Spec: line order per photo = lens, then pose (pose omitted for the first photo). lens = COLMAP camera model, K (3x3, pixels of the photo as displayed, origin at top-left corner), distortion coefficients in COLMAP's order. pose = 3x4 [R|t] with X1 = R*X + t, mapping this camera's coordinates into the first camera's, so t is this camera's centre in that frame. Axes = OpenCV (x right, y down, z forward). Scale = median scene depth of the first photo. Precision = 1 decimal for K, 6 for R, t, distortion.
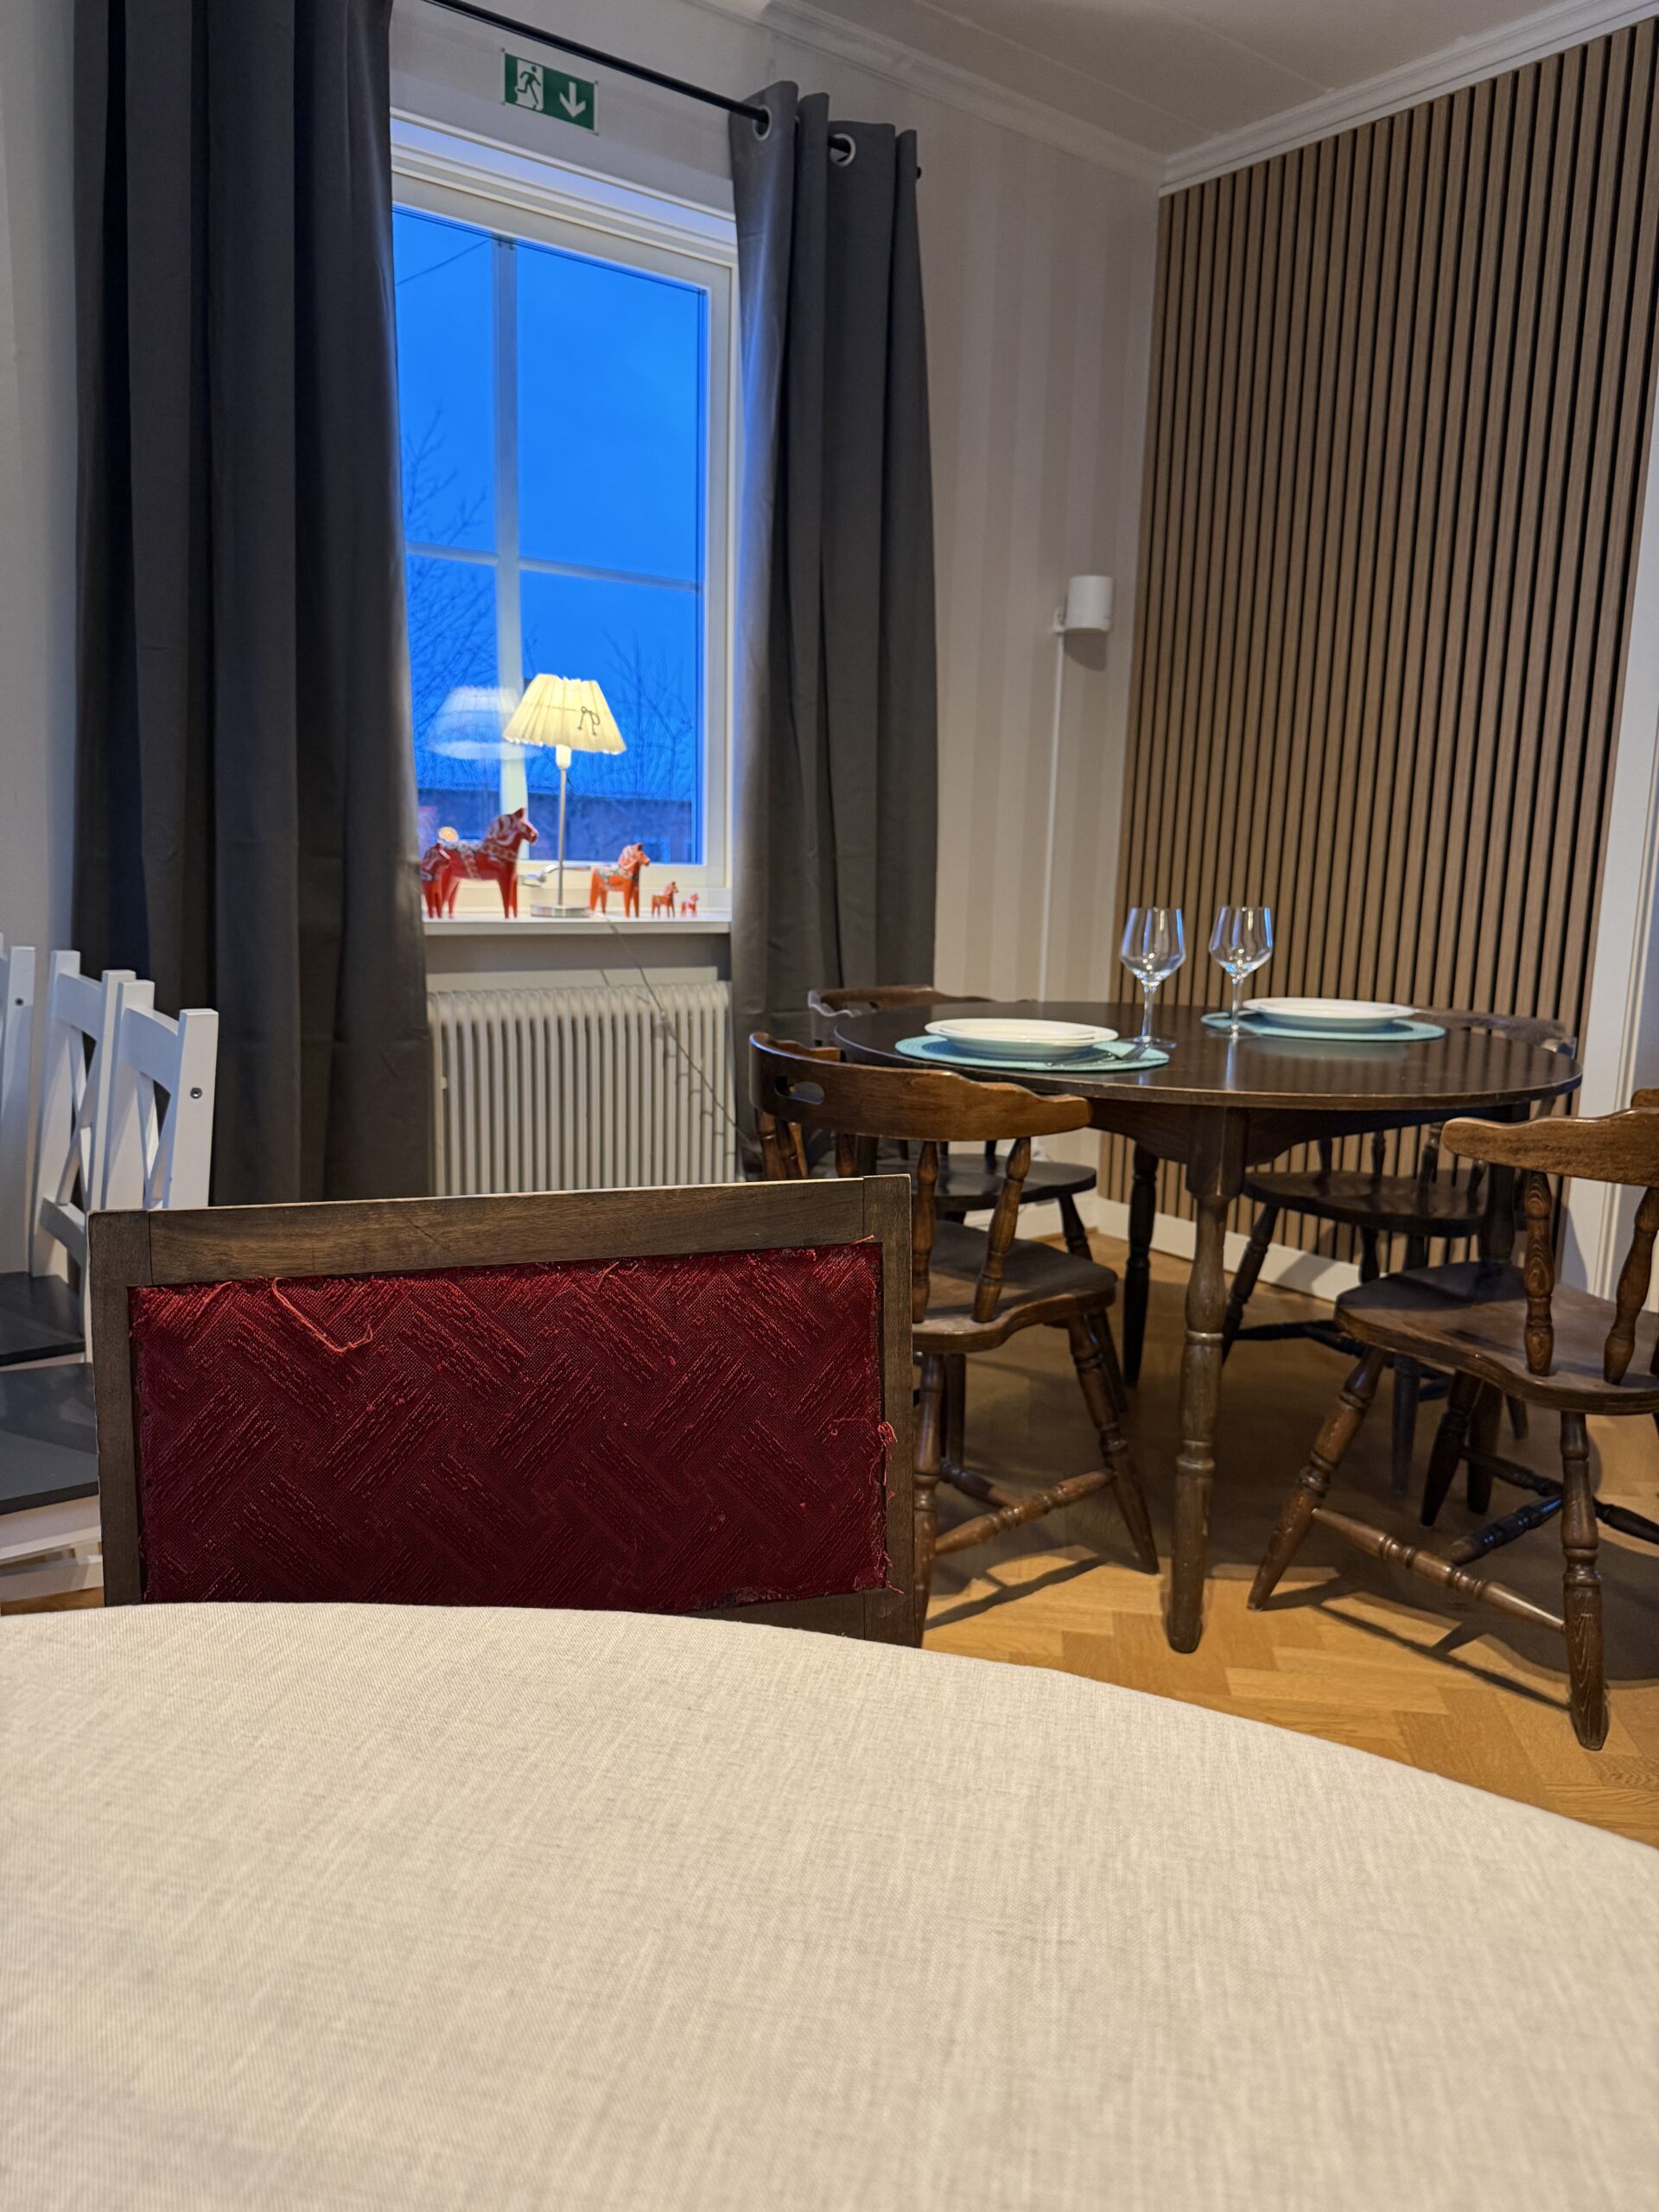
lens RADIAL K [[1568.3, 0, 837.5], [0, 1568.3, 1106.1], [0, 0, 1]] dist [0.036096, -0.044548]
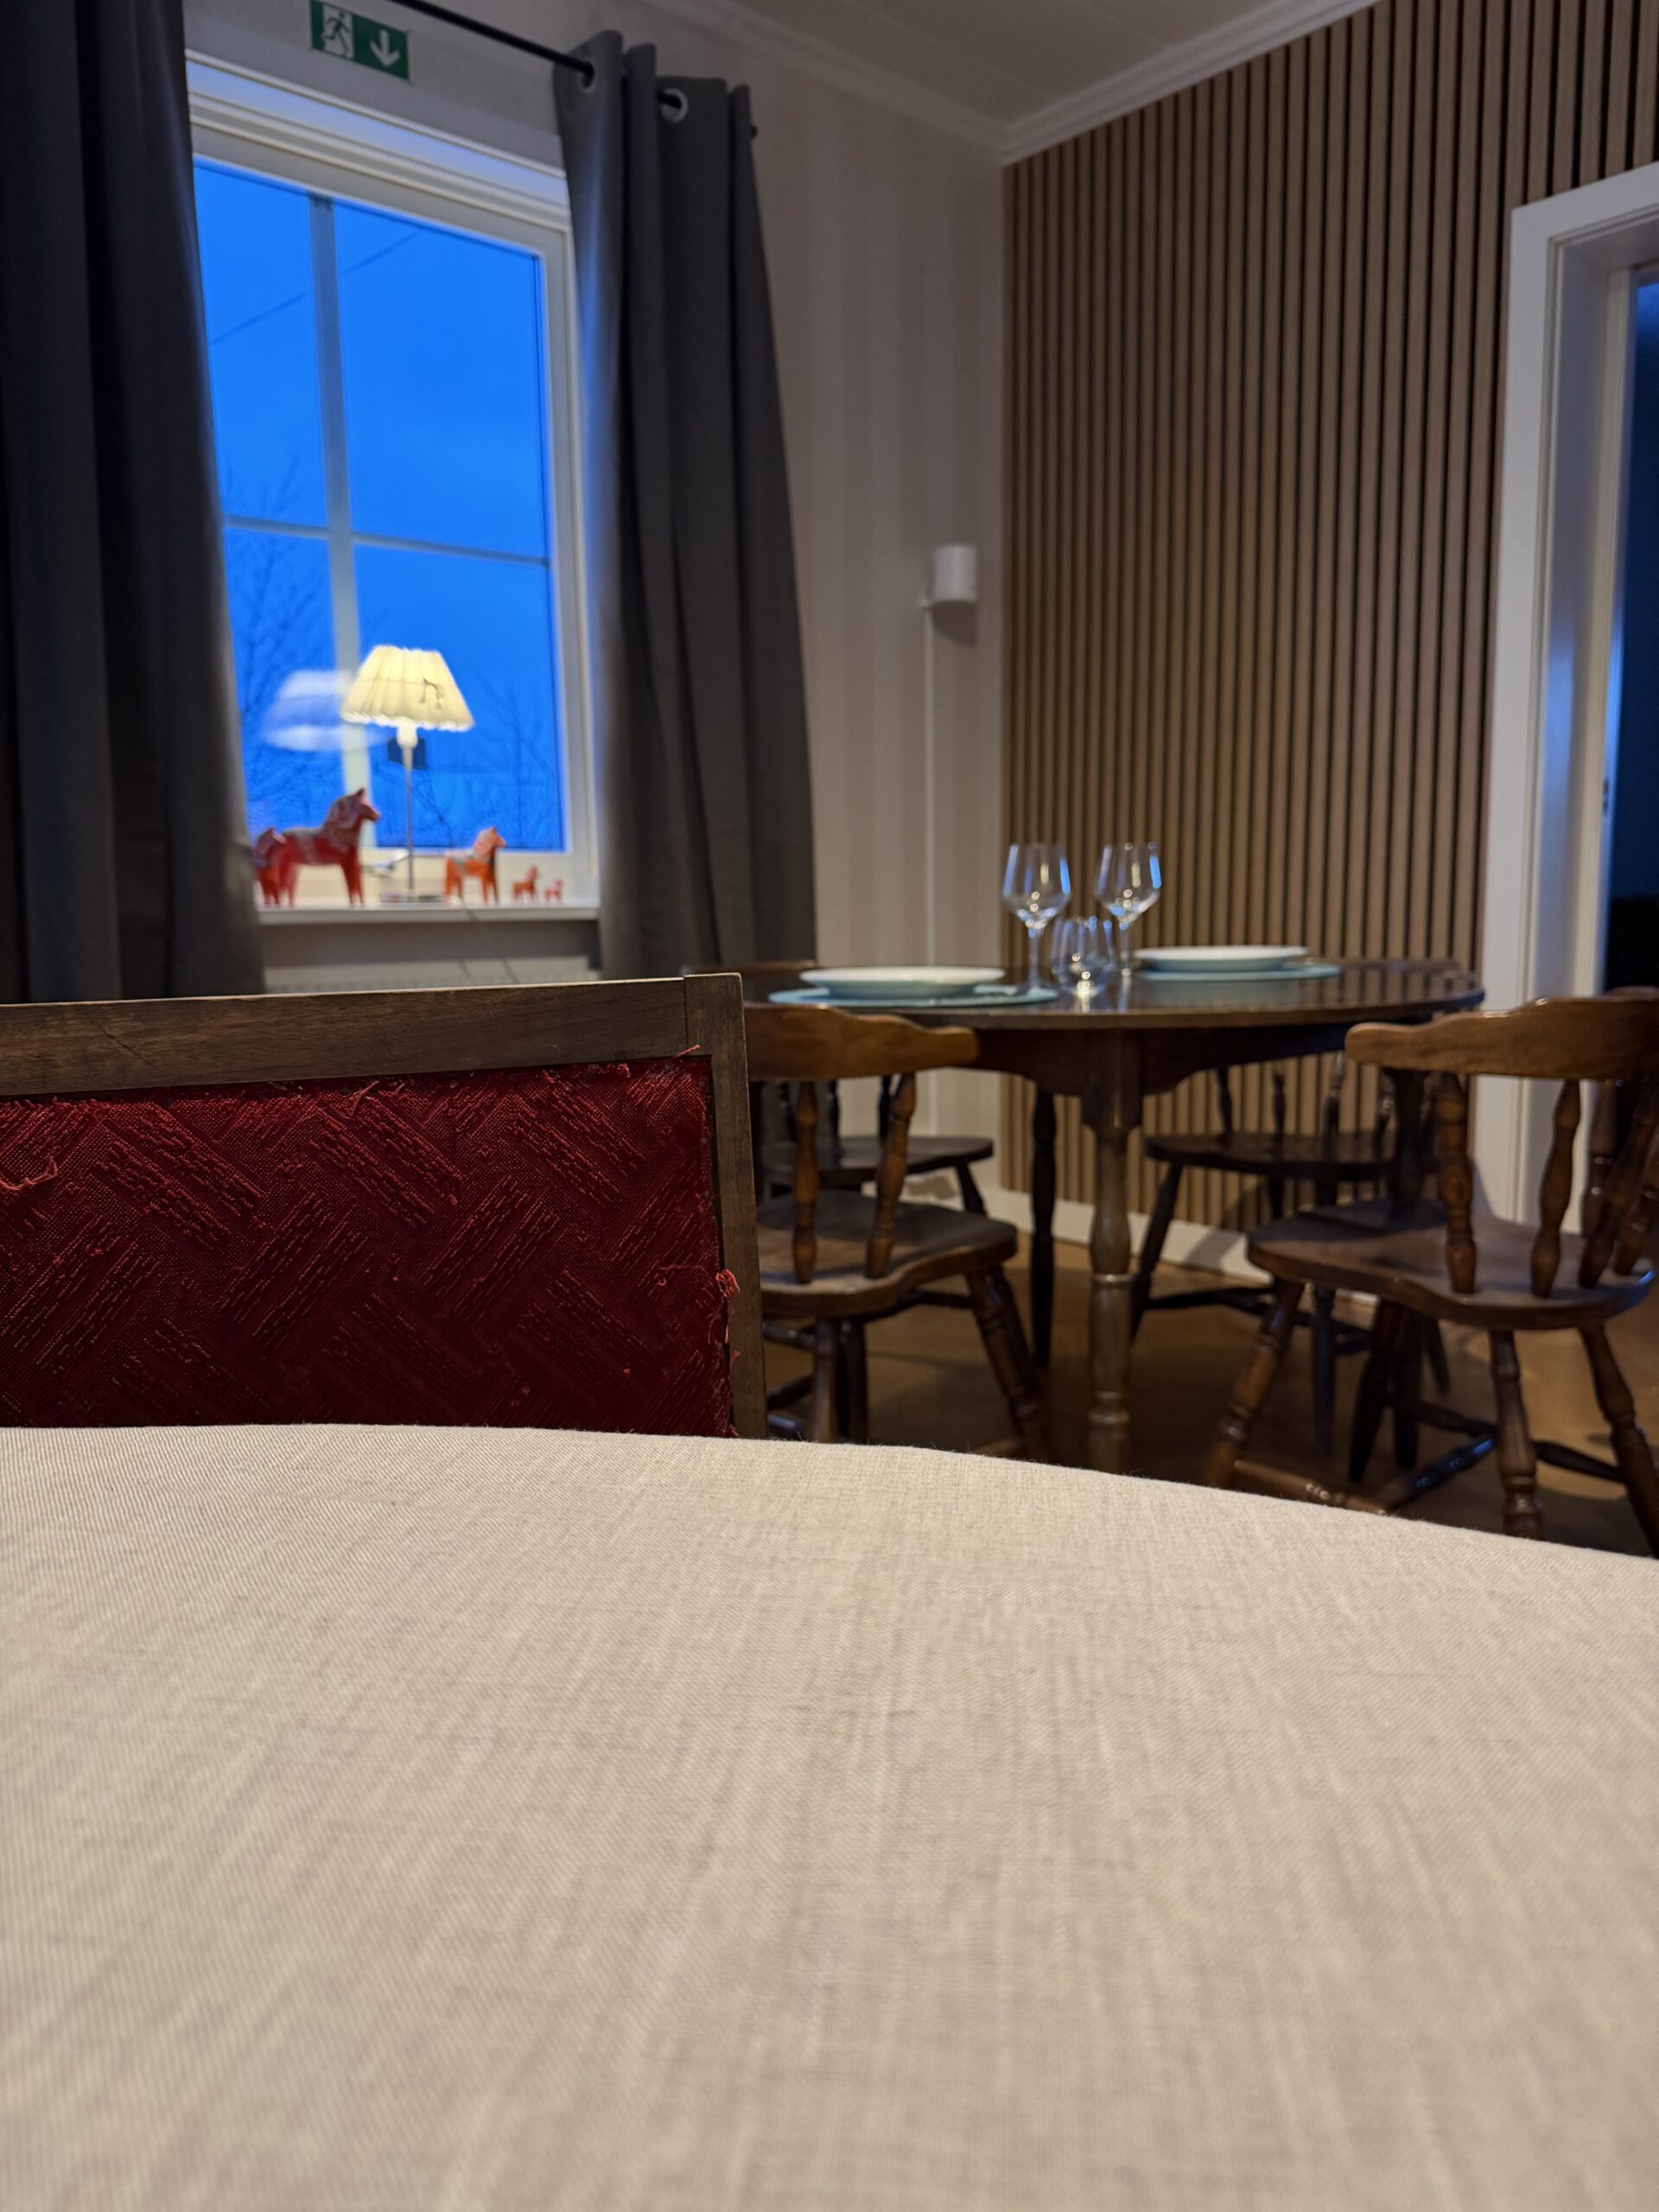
lens RADIAL K [[1568.3, 0, 839.6], [0, 1568.3, 1112.5], [0, 0, 1]] dist [0.036096, -0.044548]
pose [[0.996803, -0.051208, 0.061326, 0.044611], [0.053141, 0.998127, -0.030306, 0.146084], [-0.059659, 0.033468, 0.997658, 0.166501]]
